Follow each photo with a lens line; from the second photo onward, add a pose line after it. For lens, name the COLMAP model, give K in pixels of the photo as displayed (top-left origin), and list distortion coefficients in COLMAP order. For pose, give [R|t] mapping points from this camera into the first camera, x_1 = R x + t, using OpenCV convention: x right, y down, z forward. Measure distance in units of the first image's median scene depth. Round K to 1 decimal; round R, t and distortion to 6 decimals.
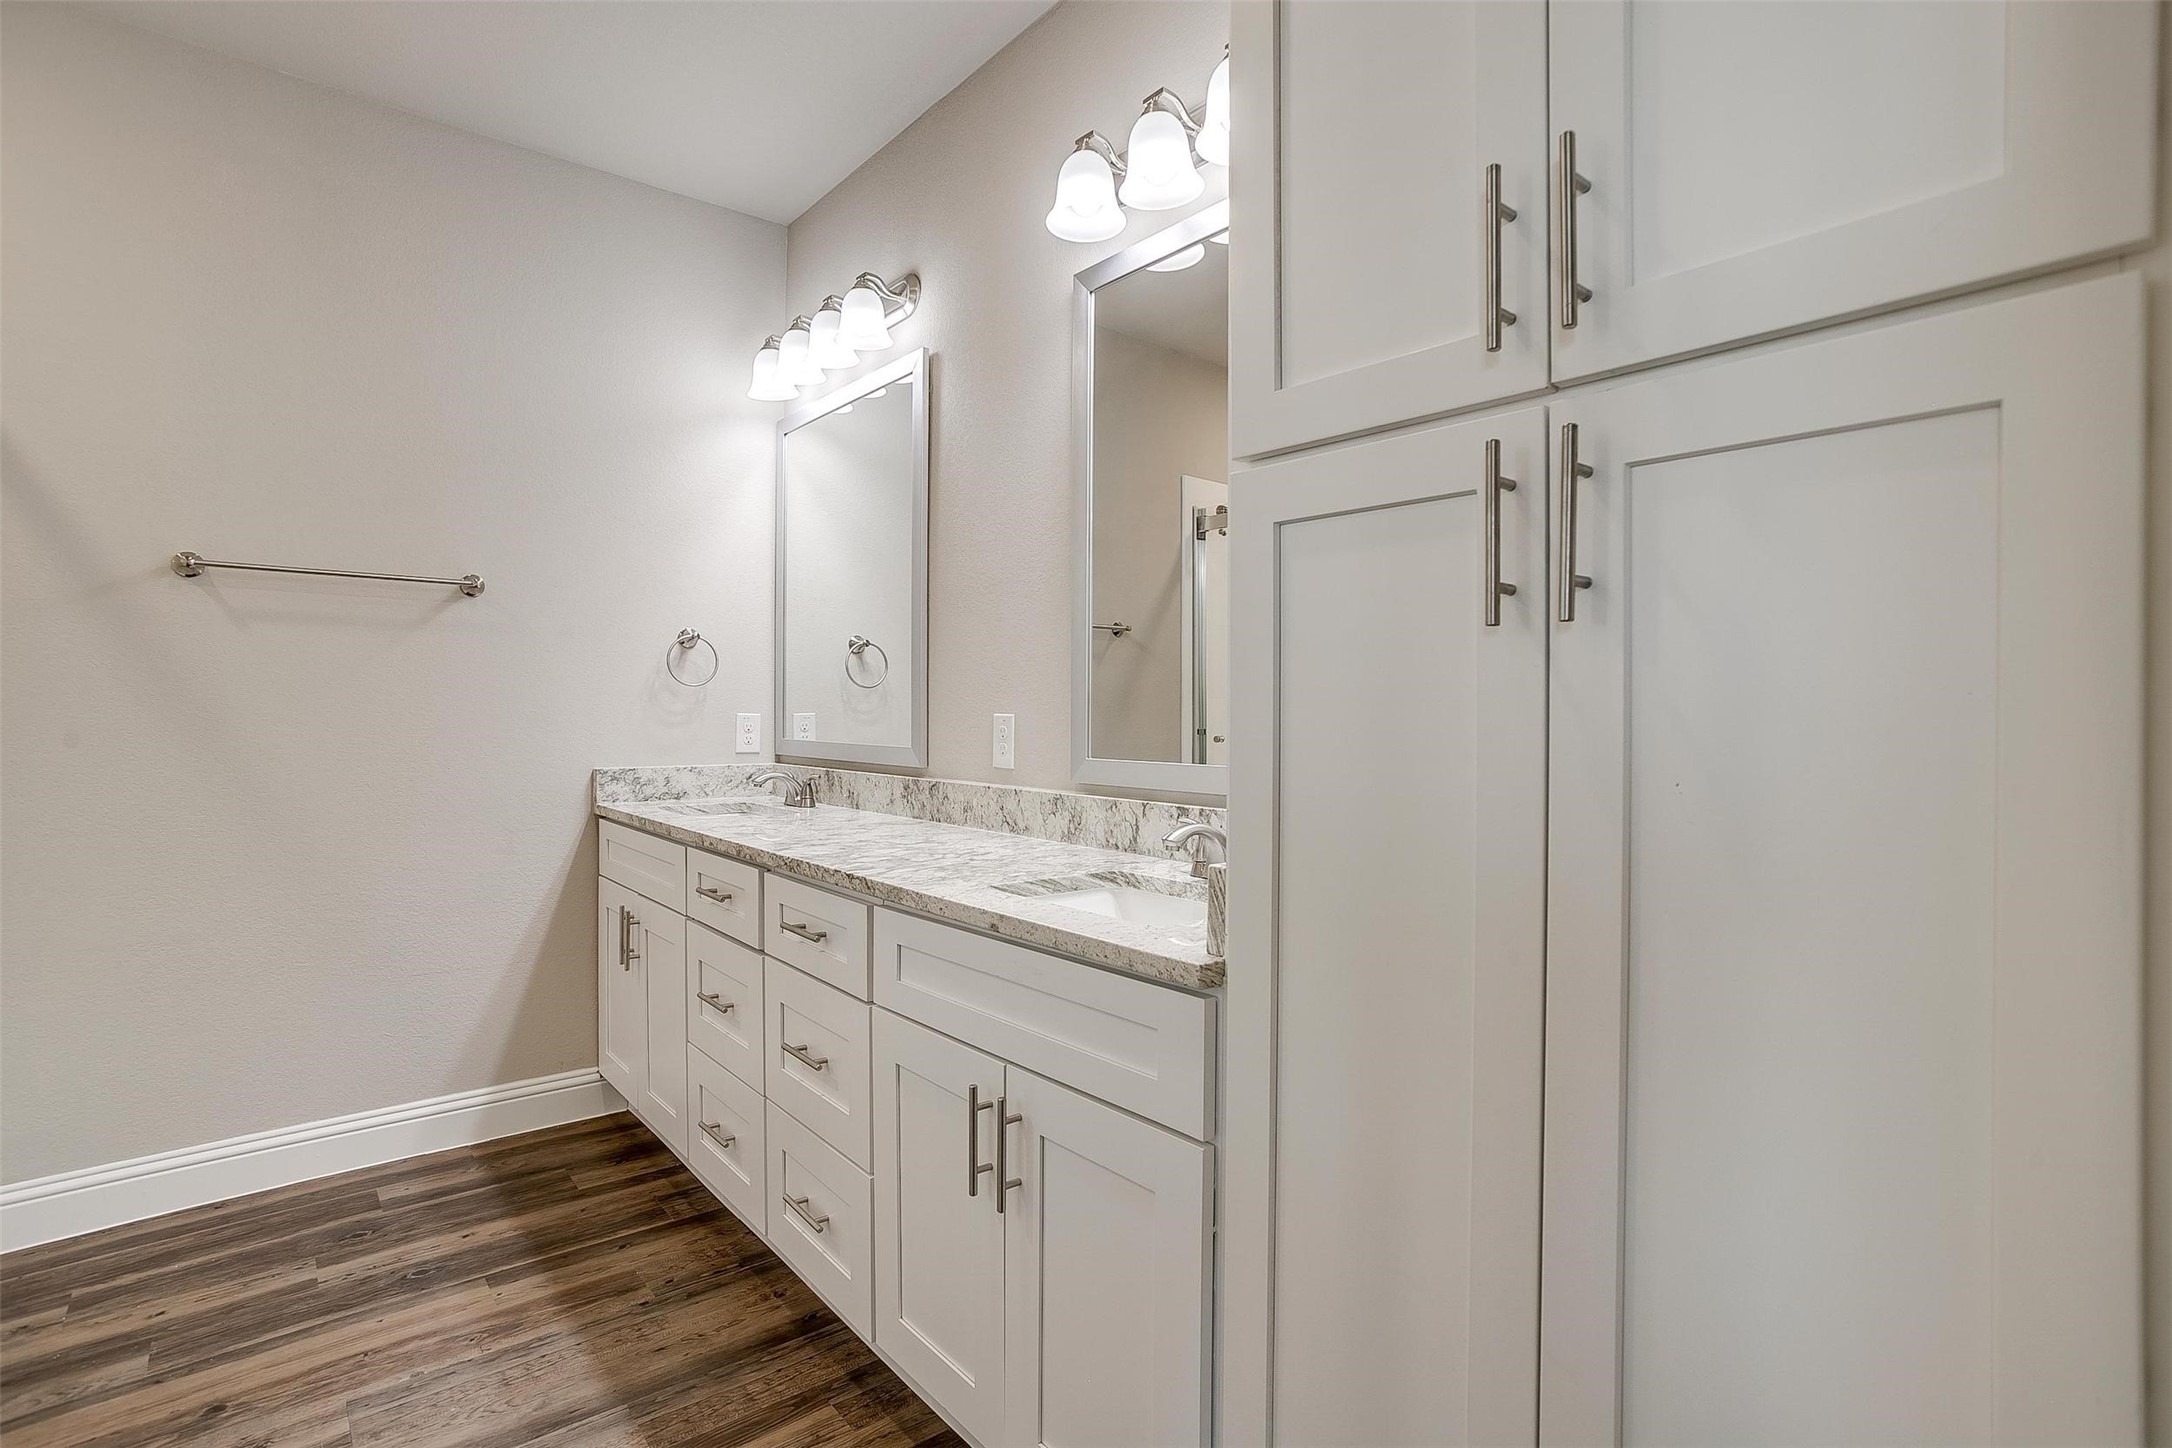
lens RADIAL K [[1058.3, 0, 1096.4], [0, 1058.3, 706.5], [0, 0, 1]] dist [-0.050551, 0.028479]
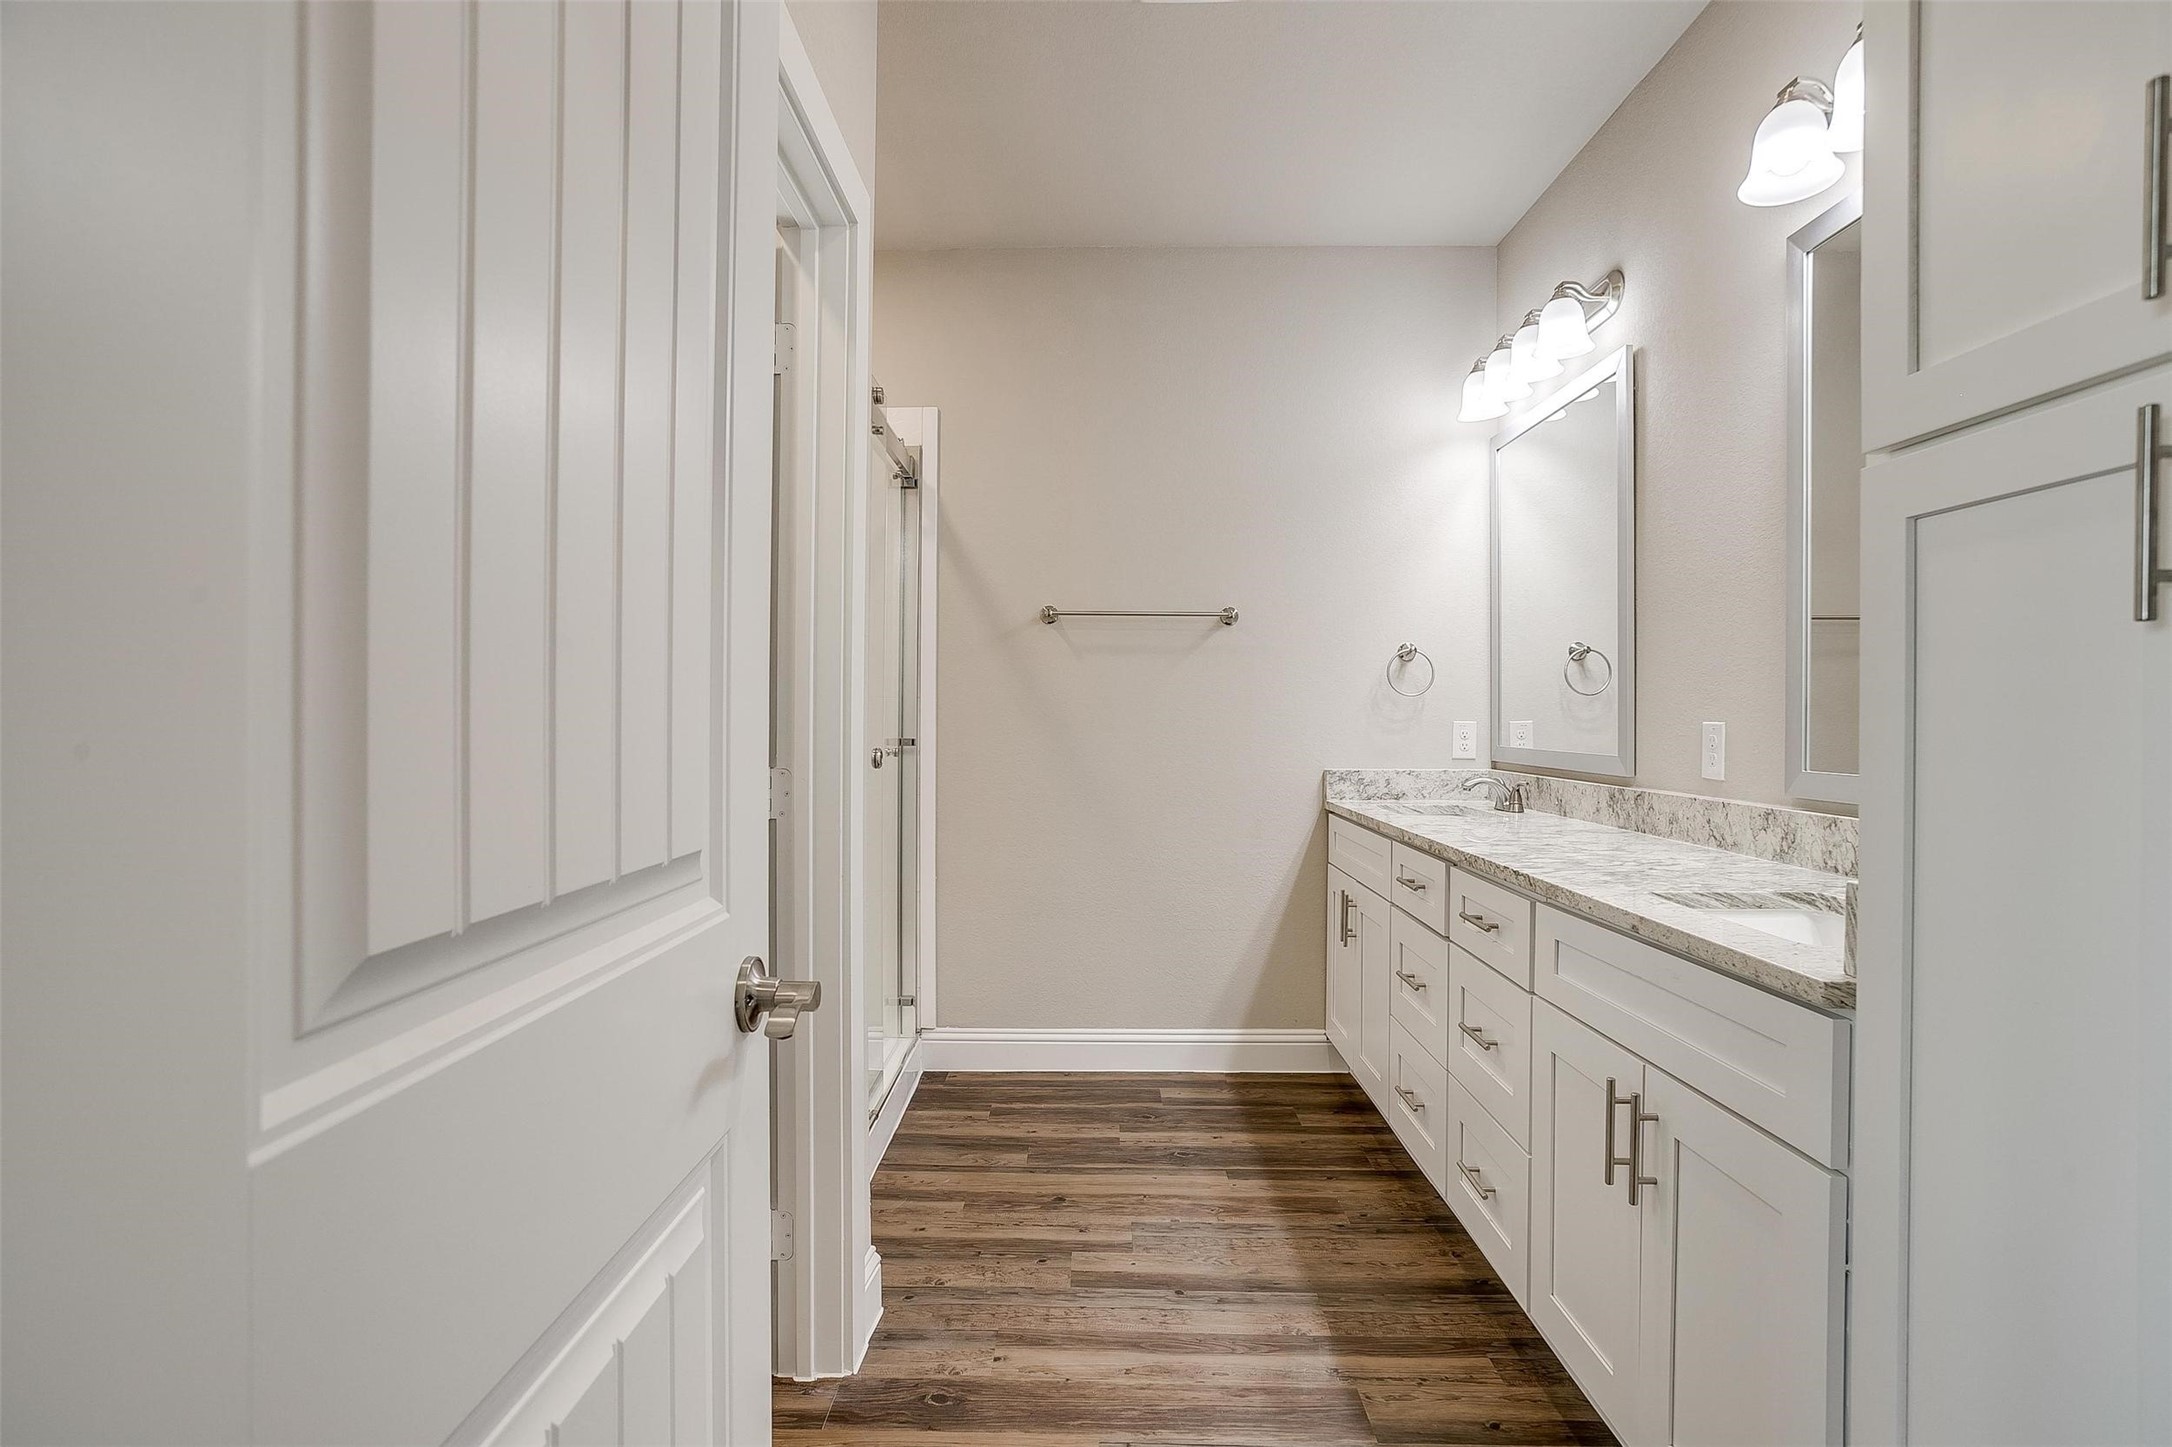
lens RADIAL K [[1058.3, 0, 1096.4], [0, 1058.3, 706.0], [0, 0, 1]] dist [-0.050551, 0.028479]
pose [[0.772948, -0.008321, -0.634414, 0.085418], [0.003296, 0.999953, -0.009100, -0.000309], [0.634460, 0.004942, 0.772940, -0.071816]]
